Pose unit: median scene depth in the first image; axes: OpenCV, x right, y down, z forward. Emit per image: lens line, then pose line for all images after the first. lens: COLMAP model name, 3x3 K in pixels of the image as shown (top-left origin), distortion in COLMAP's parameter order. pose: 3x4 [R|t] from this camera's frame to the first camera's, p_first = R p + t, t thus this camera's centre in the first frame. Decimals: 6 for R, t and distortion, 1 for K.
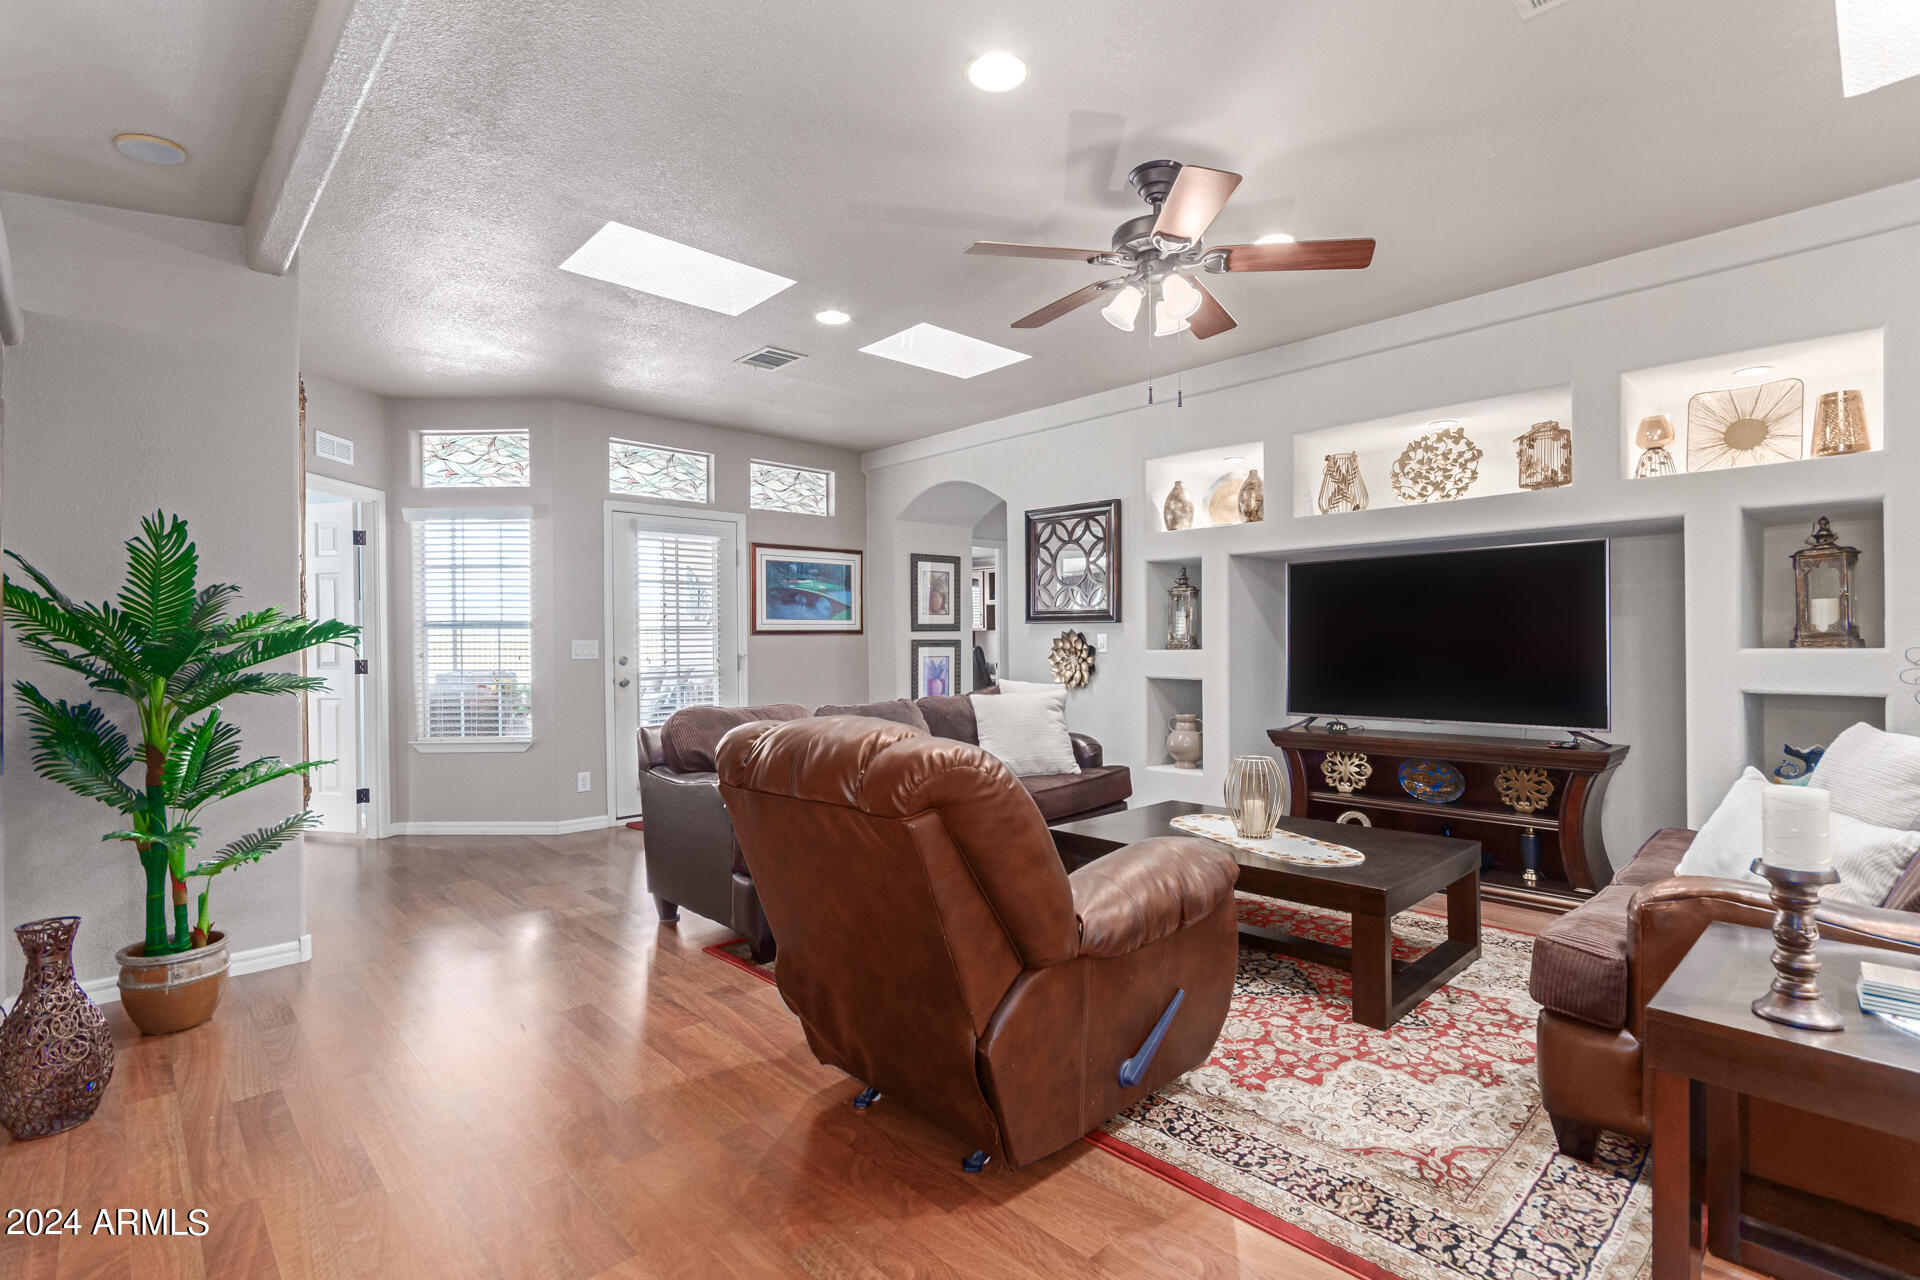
lens RADIAL K [[893.4, 0, 971.0], [0, 893.4, 644.4], [0, 0, 1]] dist [0.001331, 0.001271]
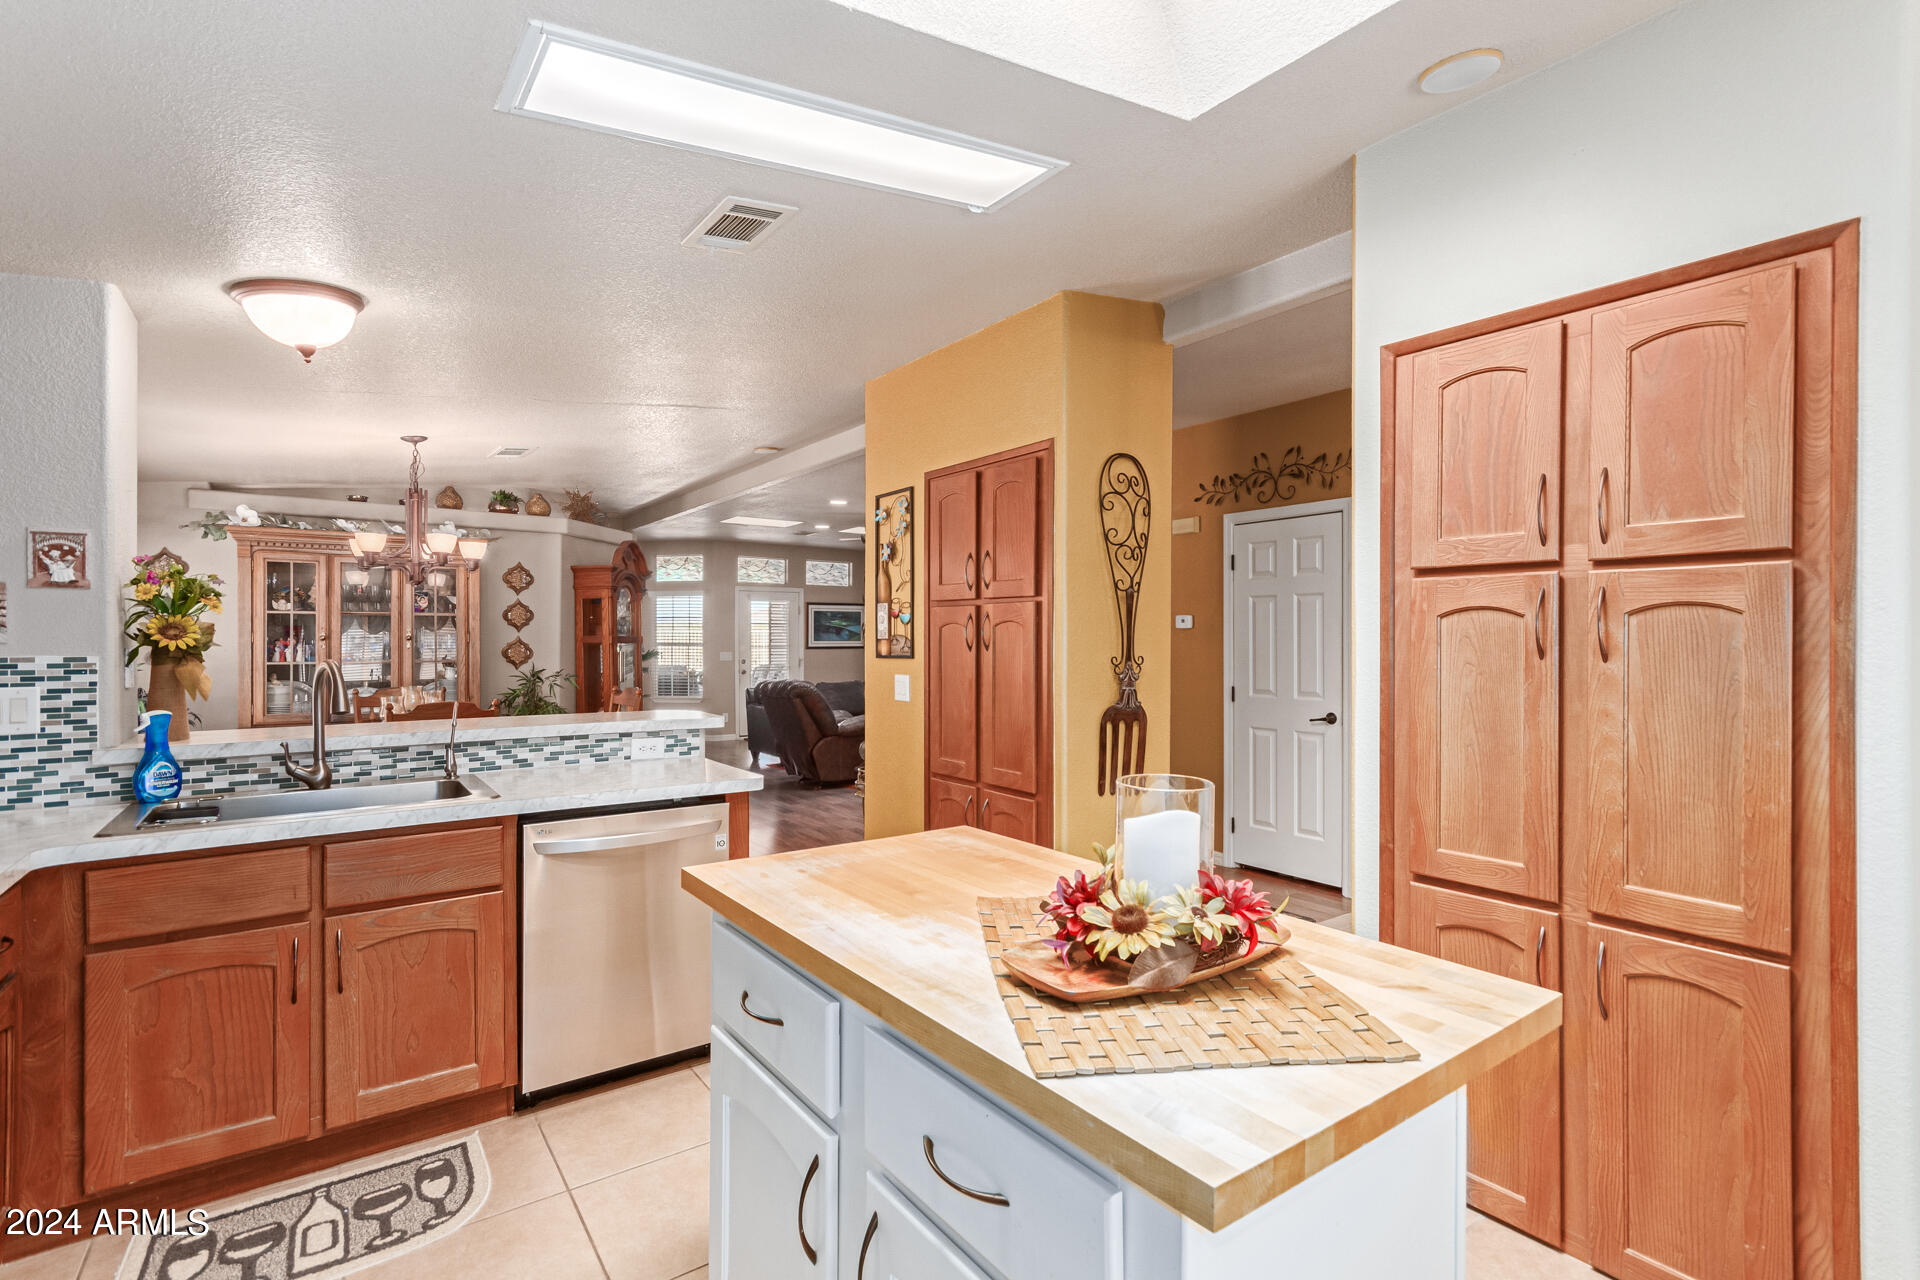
lens RADIAL K [[893.4, 0, 977.6], [0, 893.4, 633.3], [0, 0, 1]] dist [0.001331, 0.001271]
pose [[0.991592, 0.005087, -0.129303, 0.401487], [-0.006174, 0.999949, -0.008005, -0.032510], [0.129256, 0.008736, 0.991573, -0.951078]]
